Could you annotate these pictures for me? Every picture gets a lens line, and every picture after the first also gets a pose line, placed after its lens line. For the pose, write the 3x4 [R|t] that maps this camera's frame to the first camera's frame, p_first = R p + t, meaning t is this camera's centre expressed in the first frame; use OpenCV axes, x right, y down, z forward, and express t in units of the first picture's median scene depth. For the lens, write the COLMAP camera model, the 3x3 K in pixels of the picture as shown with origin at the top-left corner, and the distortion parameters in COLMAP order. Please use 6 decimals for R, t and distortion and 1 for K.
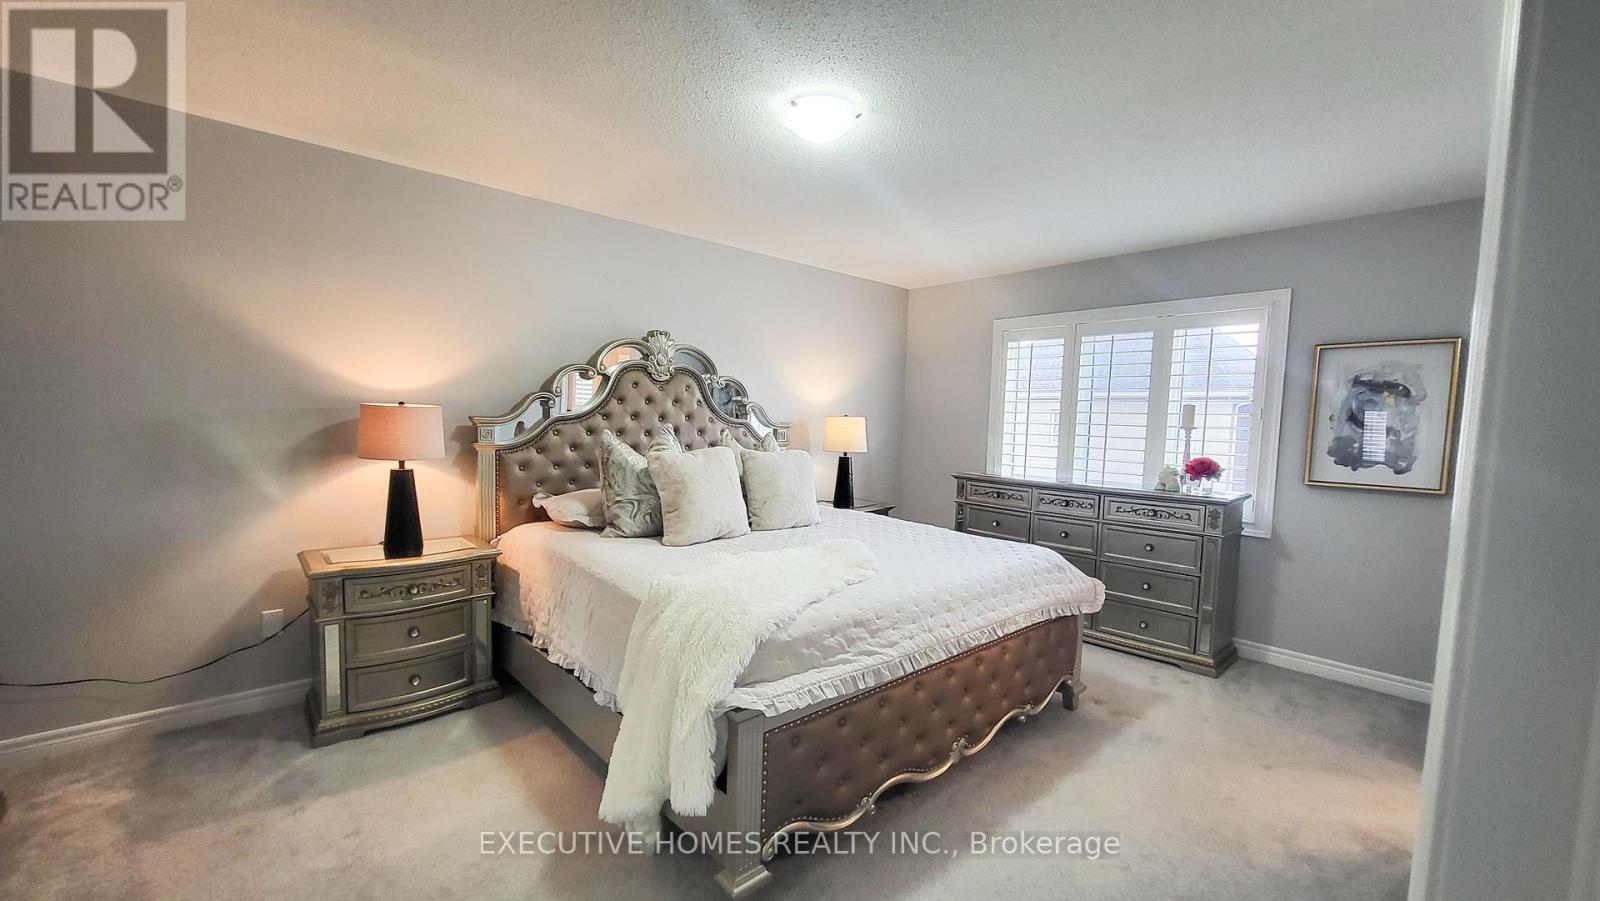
lens RADIAL K [[626.4, 0, 796.4], [0, 626.4, 451.3], [0, 0, 1]] dist [0.005168, -0.002419]
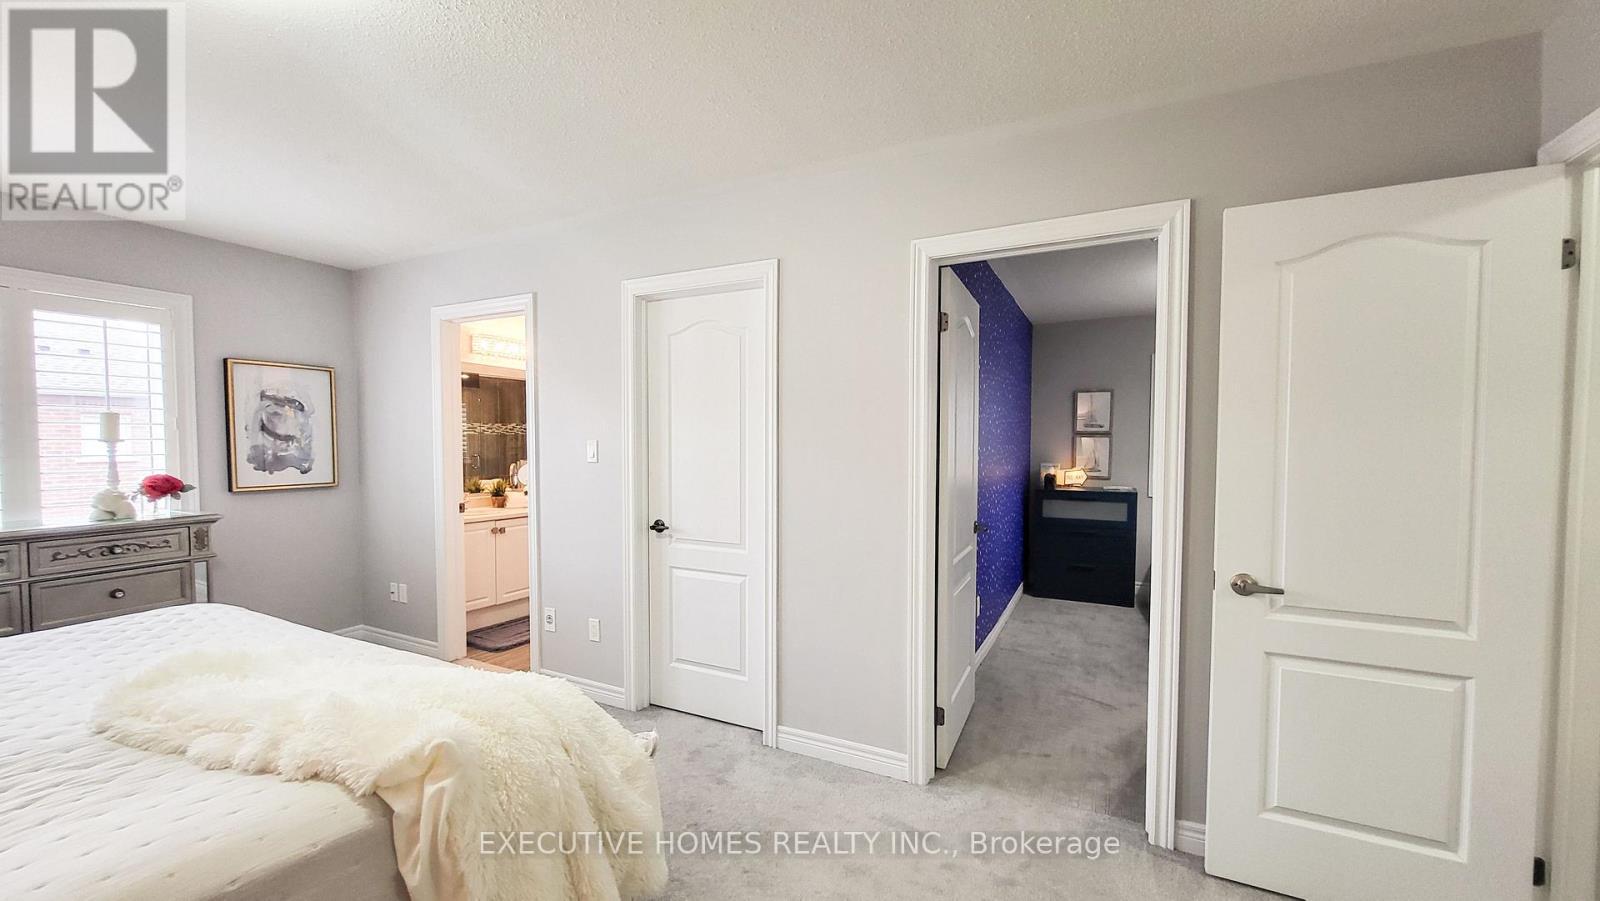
lens RADIAL K [[626.4, 0, 796.1], [0, 626.4, 459.8], [0, 0, 1]] dist [0.005168, -0.002419]
pose [[-0.352293, -0.055177, 0.934262, -0.498934], [0.042795, 0.996267, 0.074976, -0.039578], [-0.934911, 0.066395, -0.348616, 0.502545]]
